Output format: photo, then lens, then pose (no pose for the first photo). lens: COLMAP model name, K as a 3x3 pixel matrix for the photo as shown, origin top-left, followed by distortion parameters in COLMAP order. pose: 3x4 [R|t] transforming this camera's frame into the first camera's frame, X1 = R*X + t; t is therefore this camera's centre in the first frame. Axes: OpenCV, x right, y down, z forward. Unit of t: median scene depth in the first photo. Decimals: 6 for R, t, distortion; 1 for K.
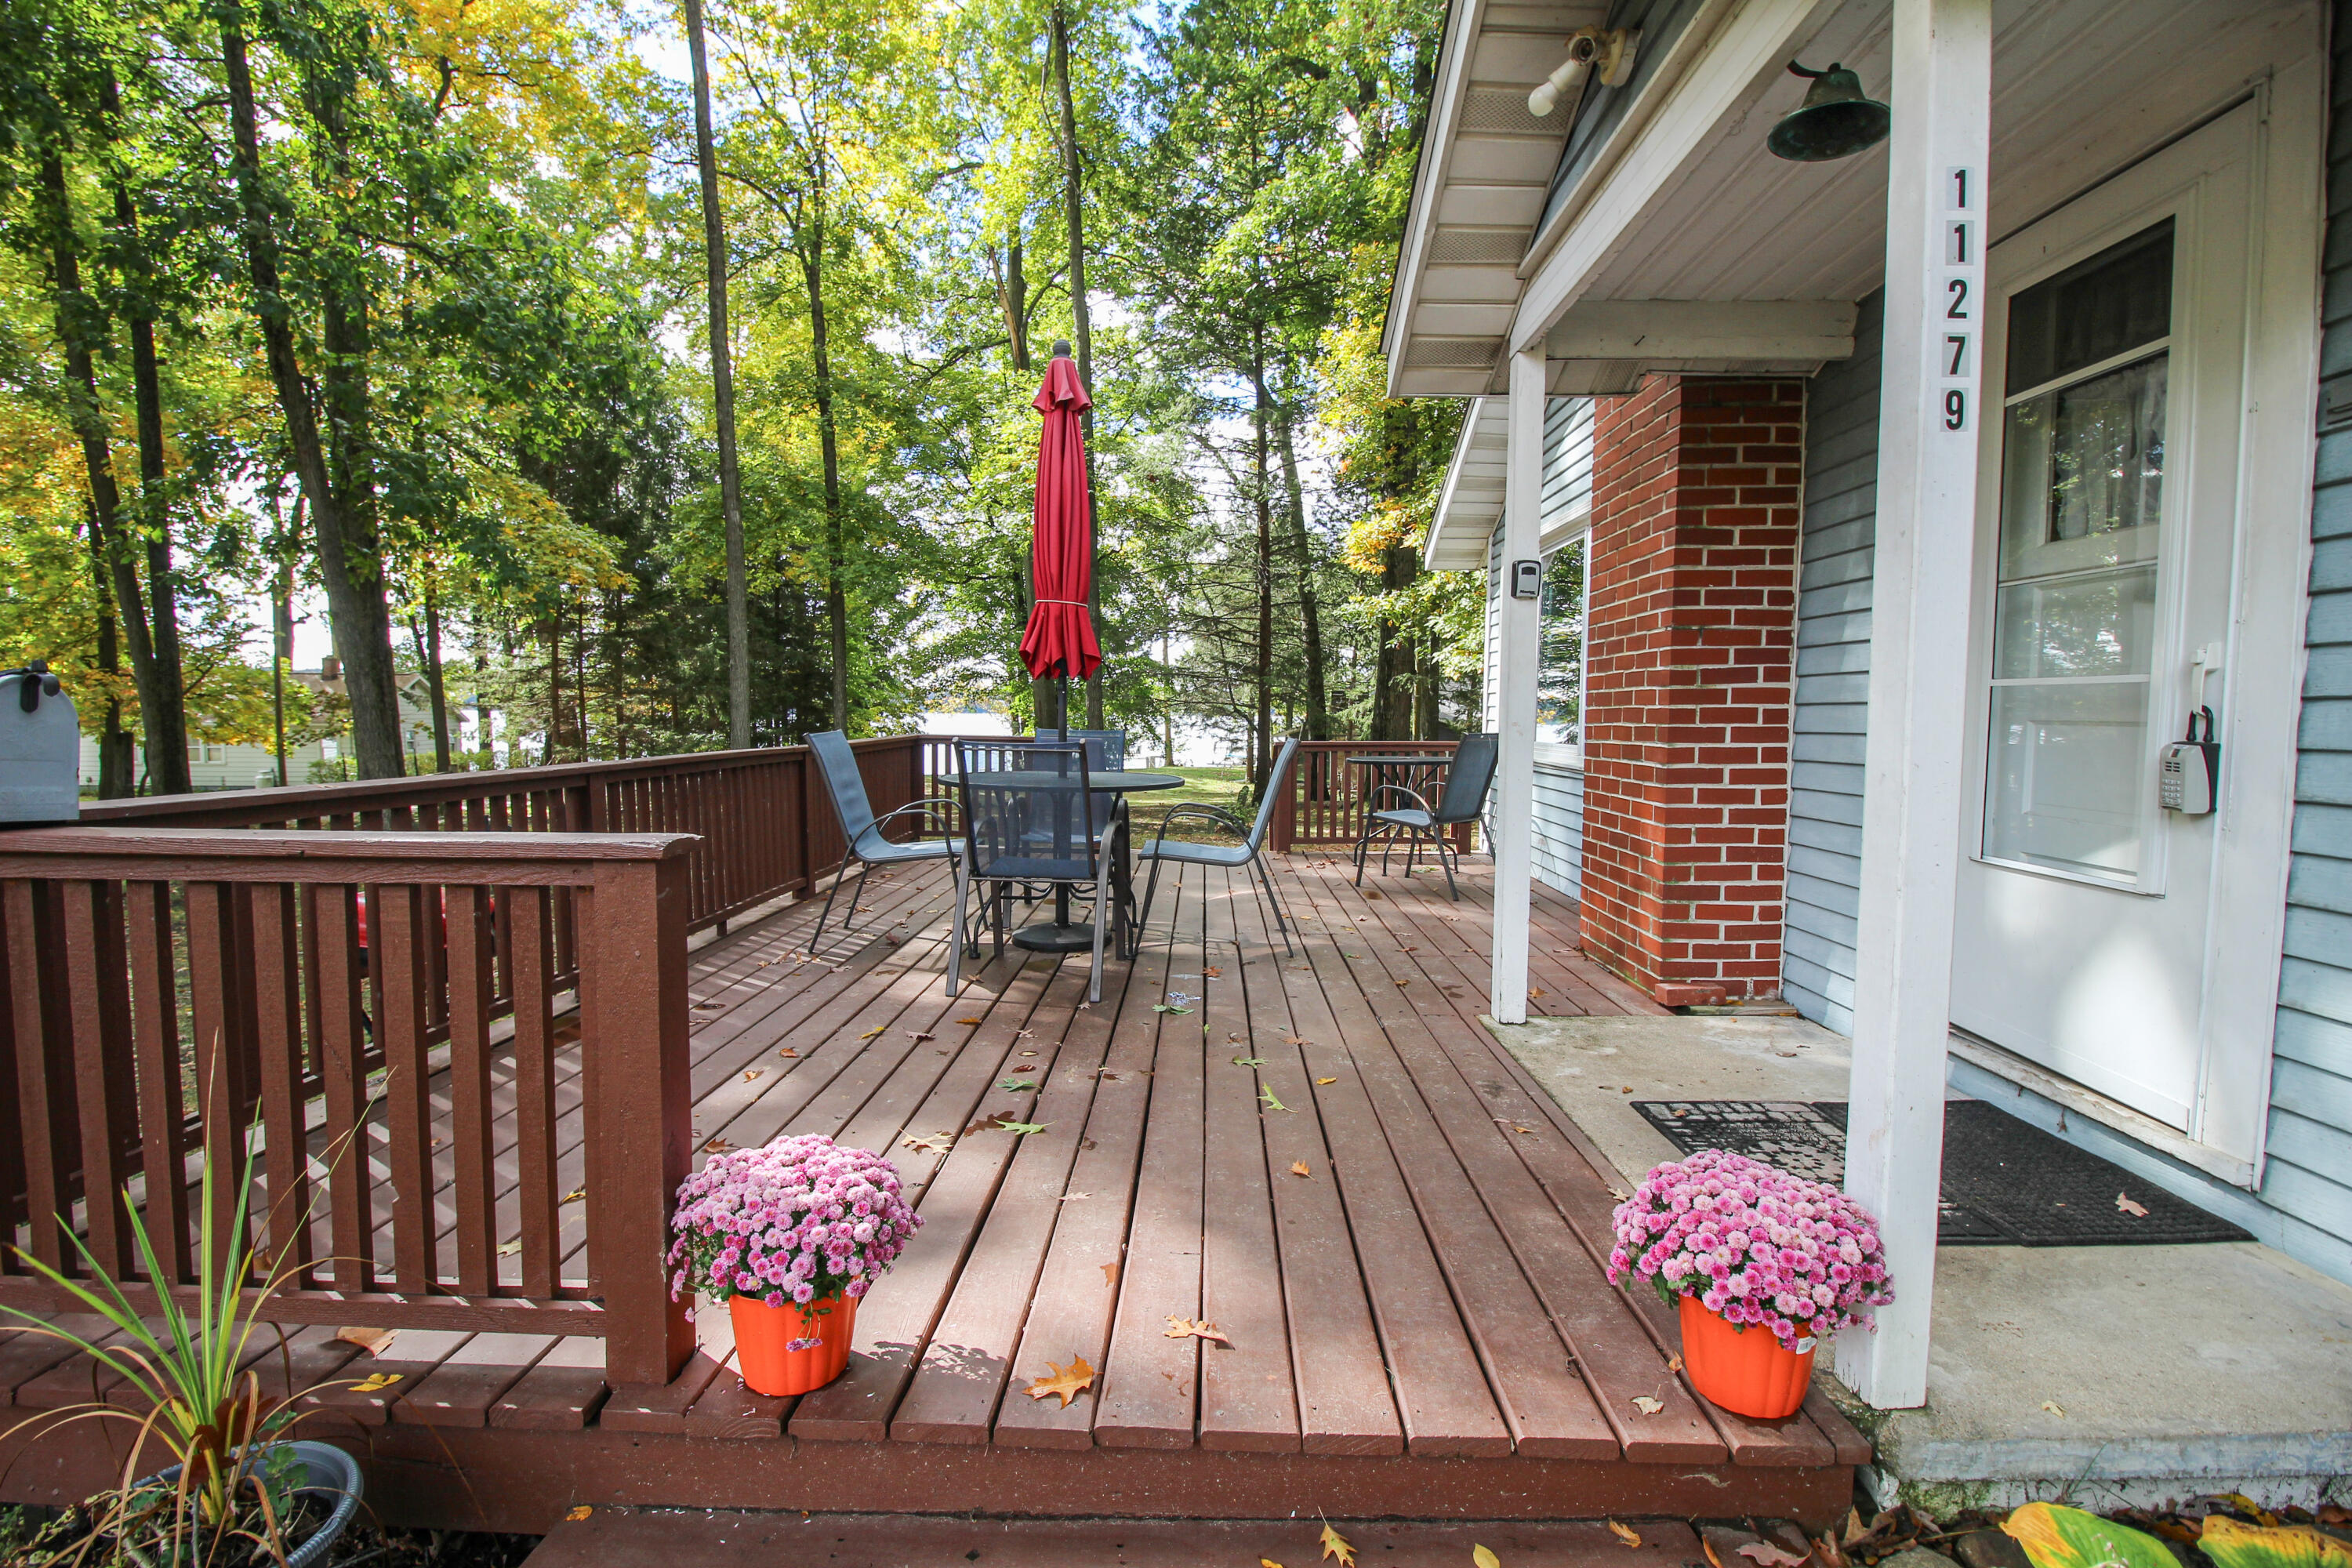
lens RADIAL K [[1084.0, 0, 1181.3], [0, 1084.0, 786.0], [0, 0, 1]] dist [0.001139, -0.013816]
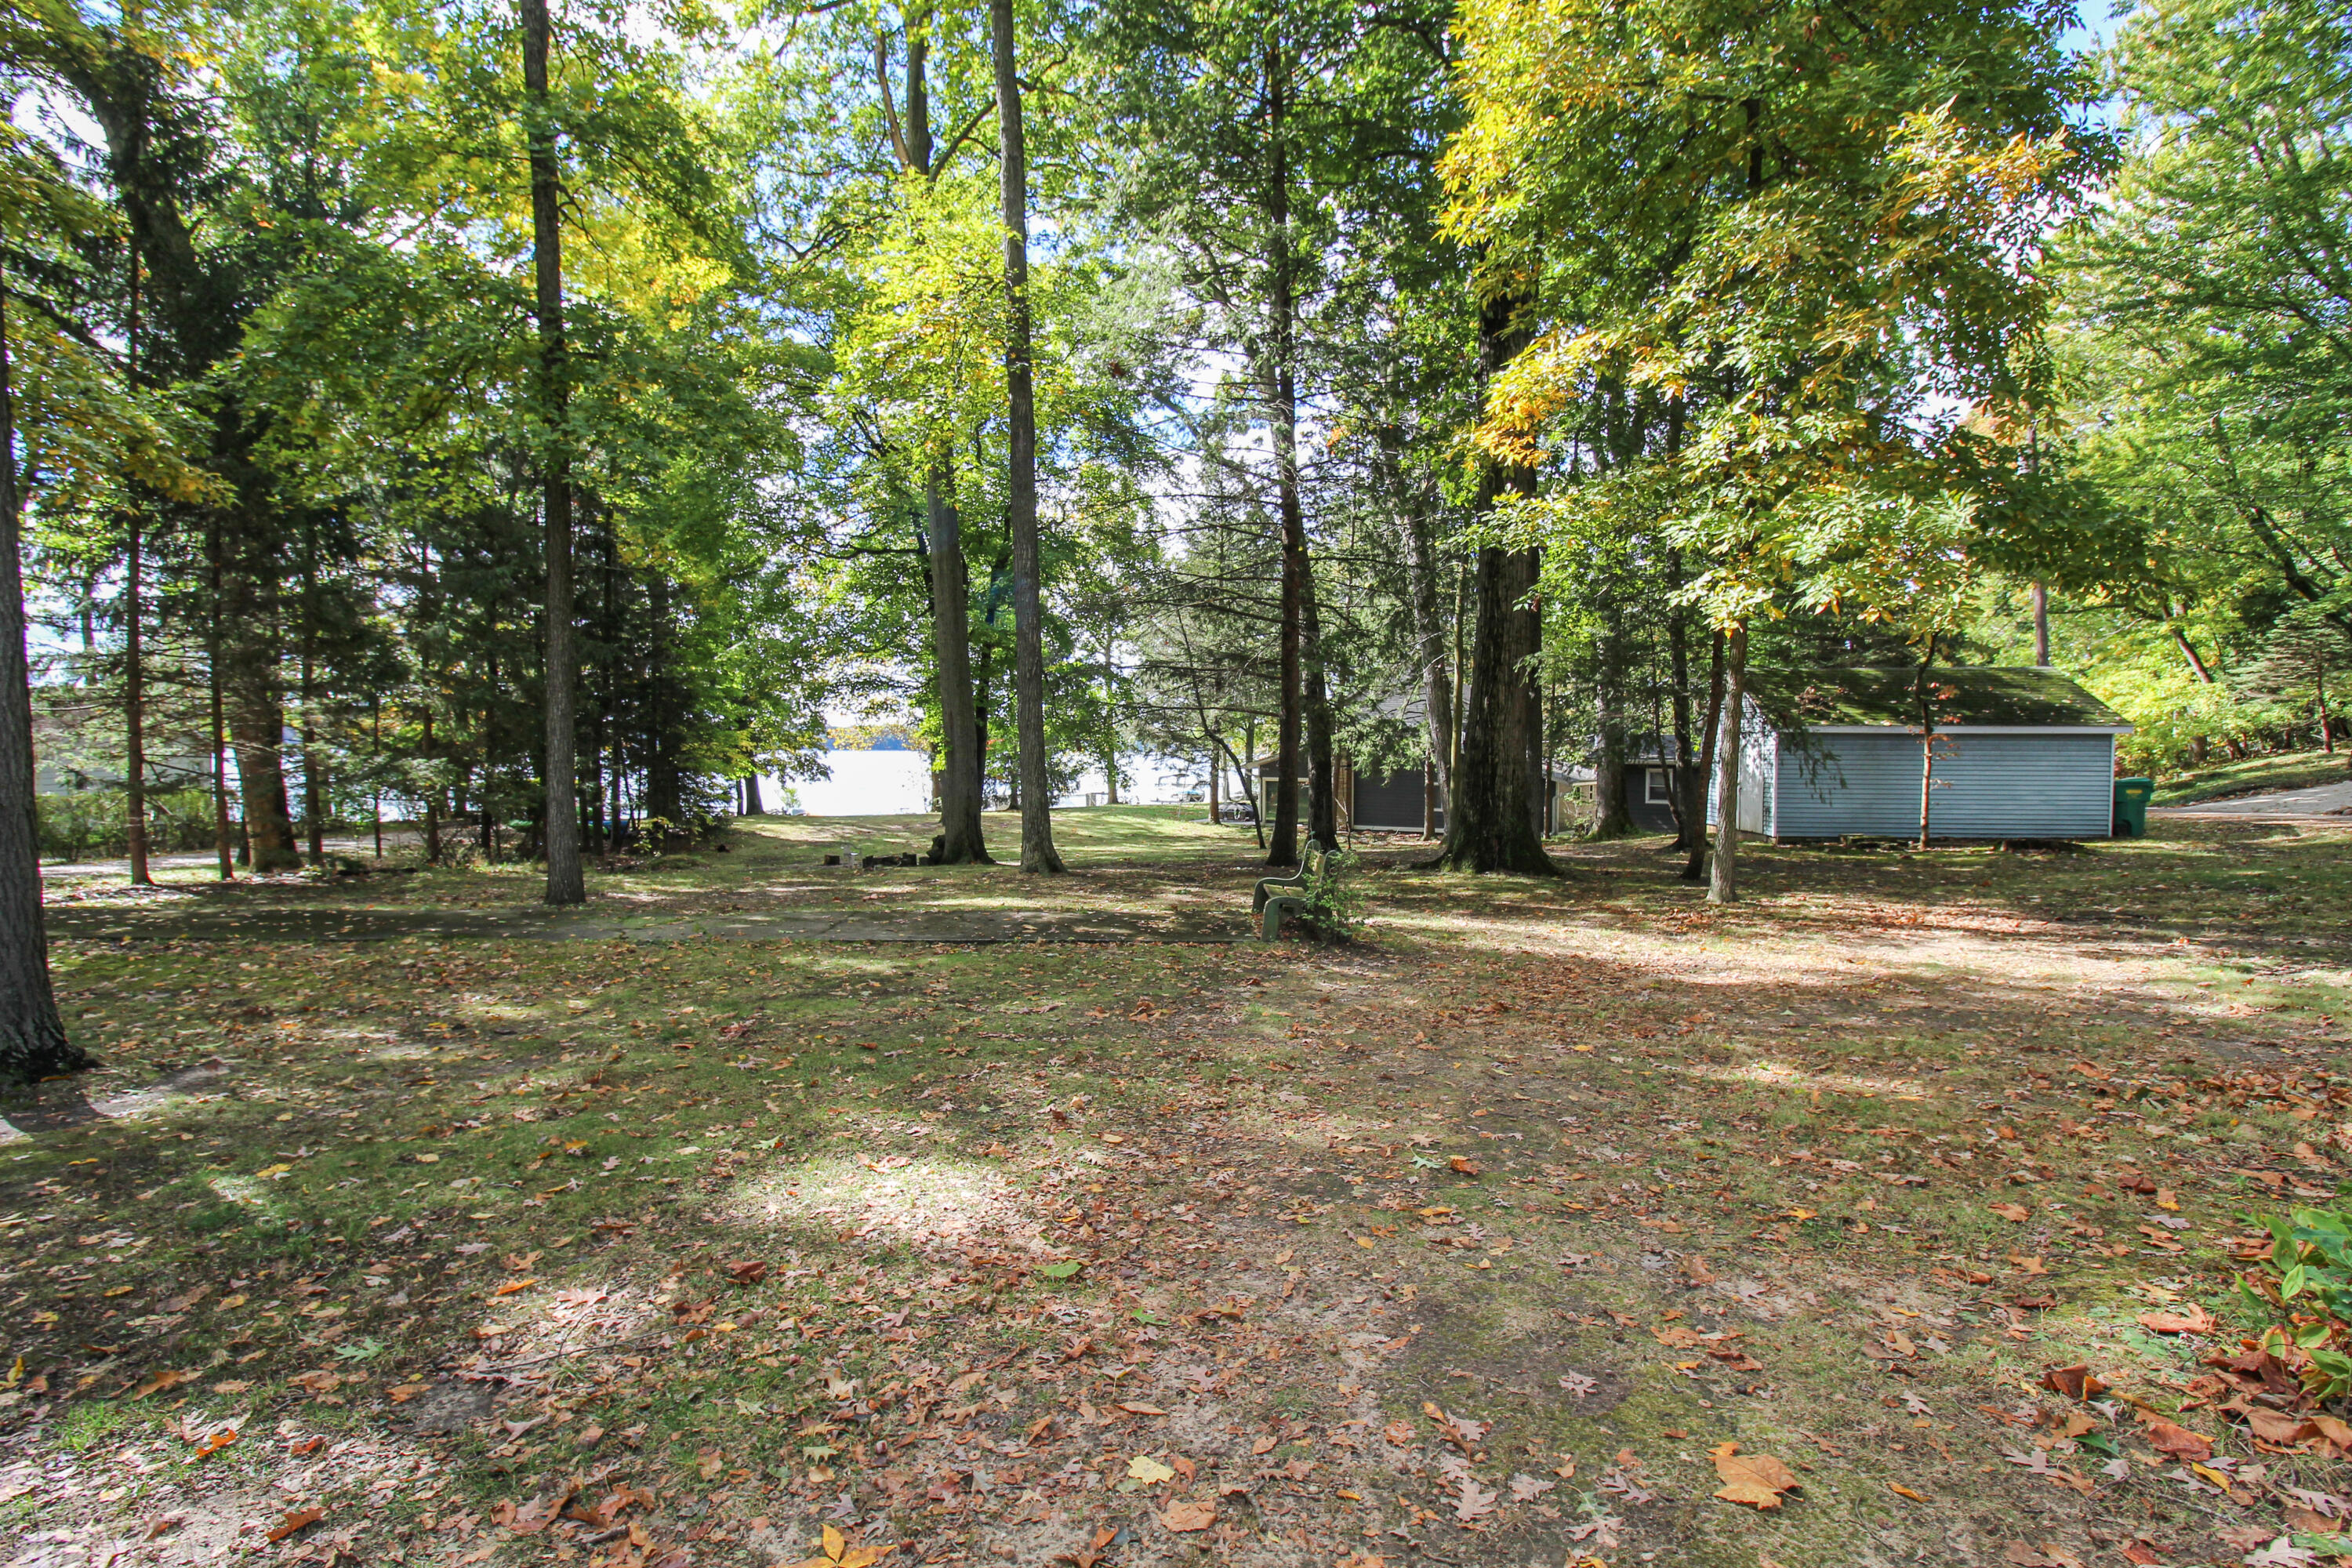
lens RADIAL K [[1084.0, 0, 1181.3], [0, 1084.0, 786.0], [0, 0, 1]] dist [0.001139, -0.013816]
pose [[0.998034, -0.008545, 0.062092, -0.023118], [0.010660, 0.999372, -0.033798, -0.004539], [-0.061764, 0.034393, 0.997498, 0.238747]]
